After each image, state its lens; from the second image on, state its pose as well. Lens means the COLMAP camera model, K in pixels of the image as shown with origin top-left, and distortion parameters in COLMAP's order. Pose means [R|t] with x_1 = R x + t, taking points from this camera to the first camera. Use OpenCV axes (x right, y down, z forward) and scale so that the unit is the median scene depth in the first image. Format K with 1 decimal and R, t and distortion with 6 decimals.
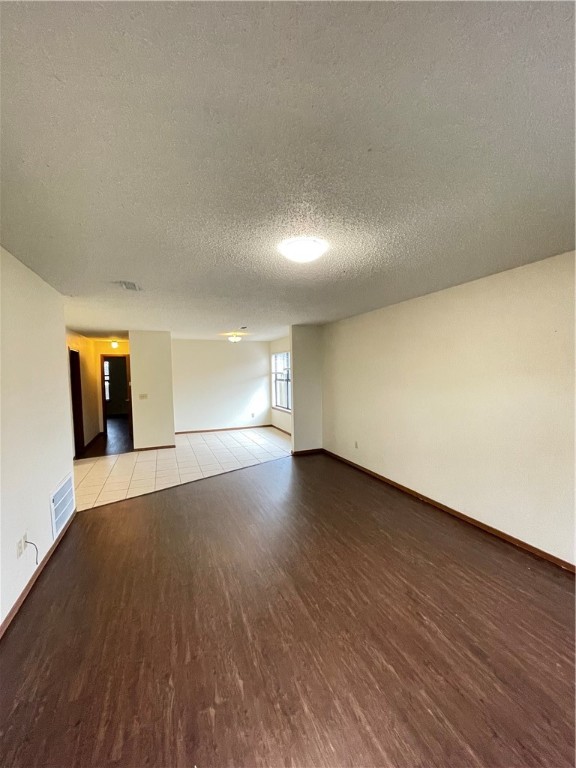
lens RADIAL K [[309.8, 0, 288.0], [0, 309.8, 384.0], [0, 0, 1]] dist [-0.000157, -0.000179]
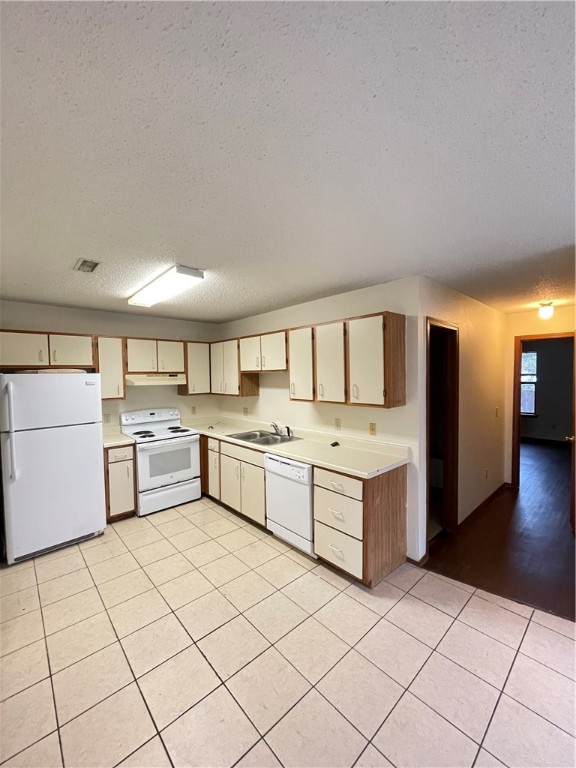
lens RADIAL K [[309.8, 0, 288.0], [0, 309.8, 384.0], [0, 0, 1]] dist [-0.000157, -0.000179]
pose [[0.372879, 0.054998, -0.926249, -0.254978], [-0.024043, 0.998479, 0.049608, -0.031675], [0.927569, 0.003772, 0.373634, 0.445102]]
